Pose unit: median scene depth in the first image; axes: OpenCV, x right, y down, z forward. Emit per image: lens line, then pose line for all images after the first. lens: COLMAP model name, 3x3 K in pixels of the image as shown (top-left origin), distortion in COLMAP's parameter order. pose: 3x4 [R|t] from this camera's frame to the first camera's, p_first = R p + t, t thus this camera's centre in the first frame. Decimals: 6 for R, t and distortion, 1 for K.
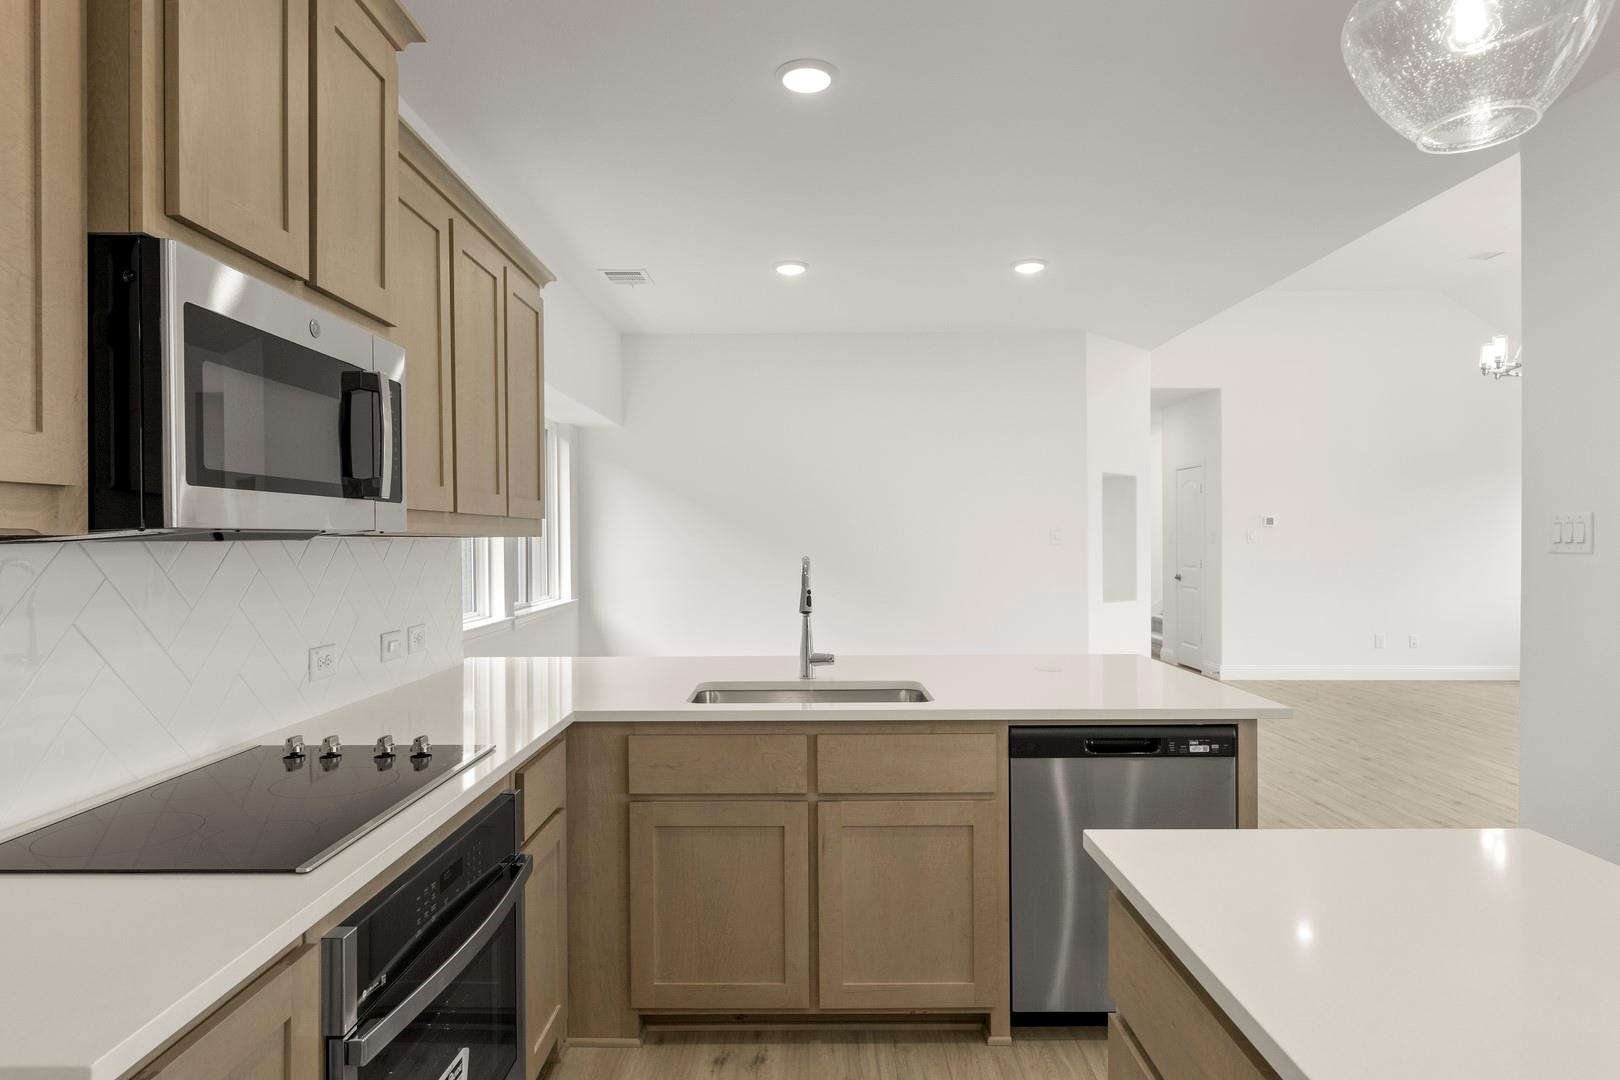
lens RADIAL K [[982.2, 0, 805.5], [0, 982.2, 537.3], [0, 0, 1]] dist [0.032351, 0.000707]
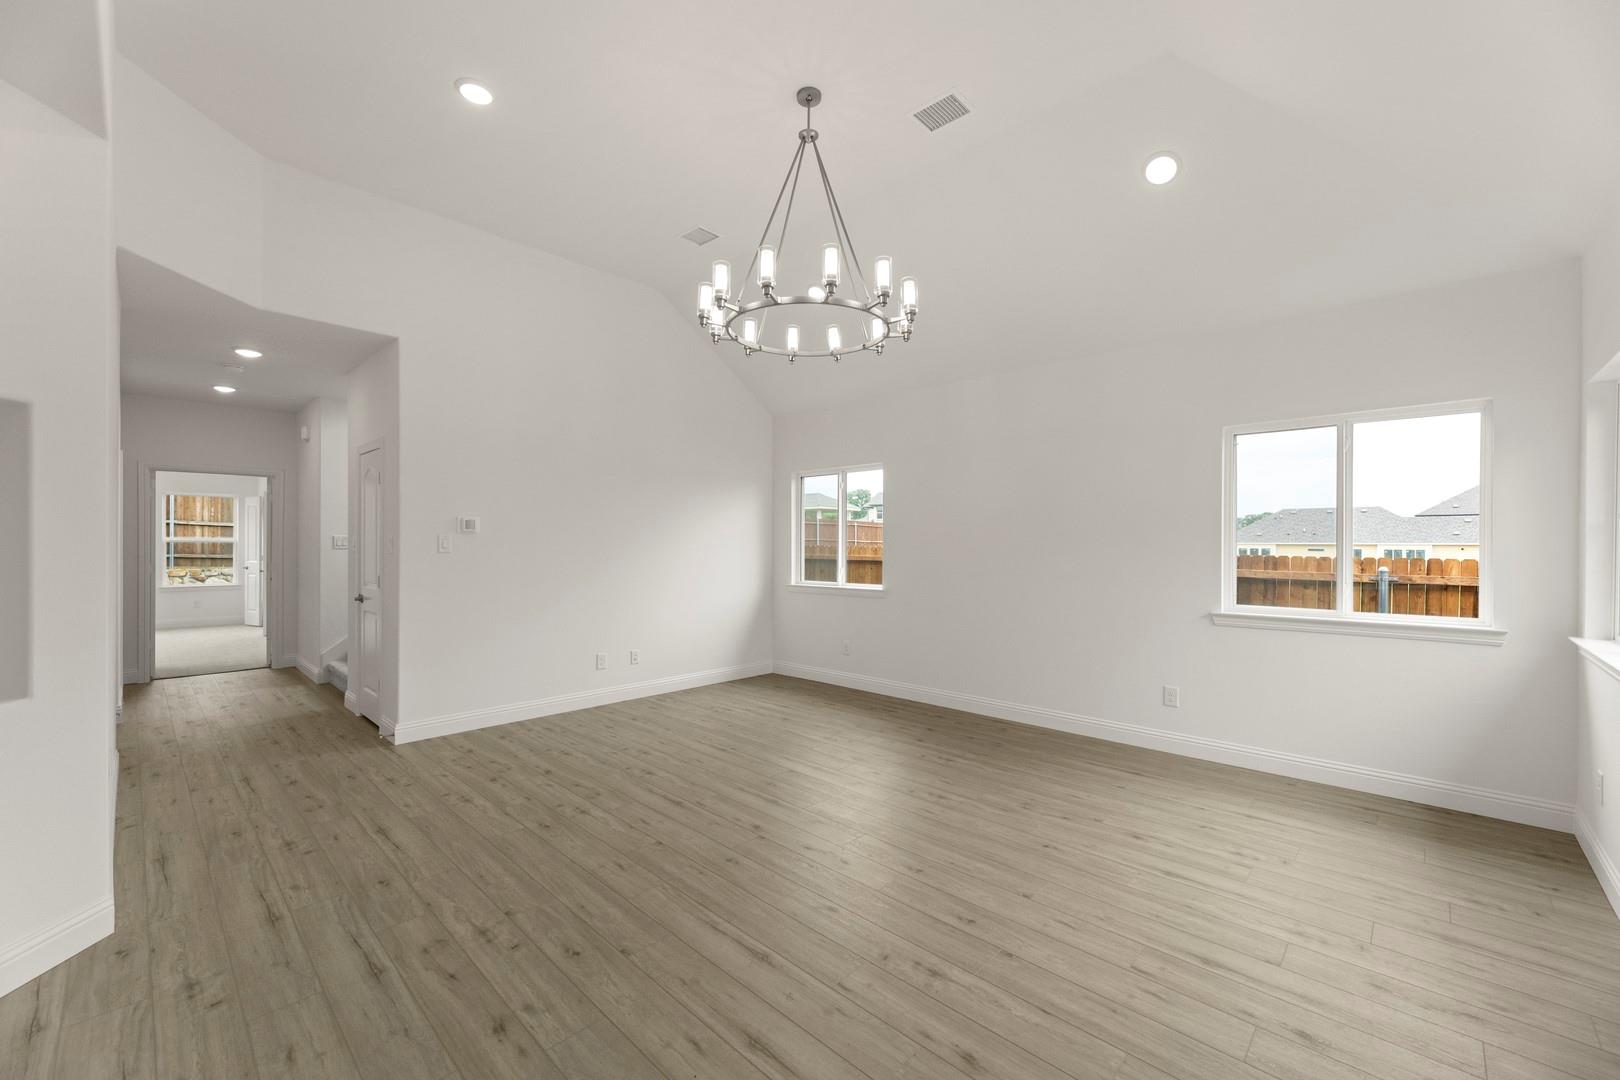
lens RADIAL K [[650.7, 0, 810.7], [0, 650.7, 543.1], [0, 0, 1]] dist [0.003253, -0.000372]
pose [[0.713429, 0.006849, 0.700694, 0.301553], [-0.009535, 0.999955, -0.000066, -0.004724], [-0.700663, -0.006634, 0.713462, 0.450235]]
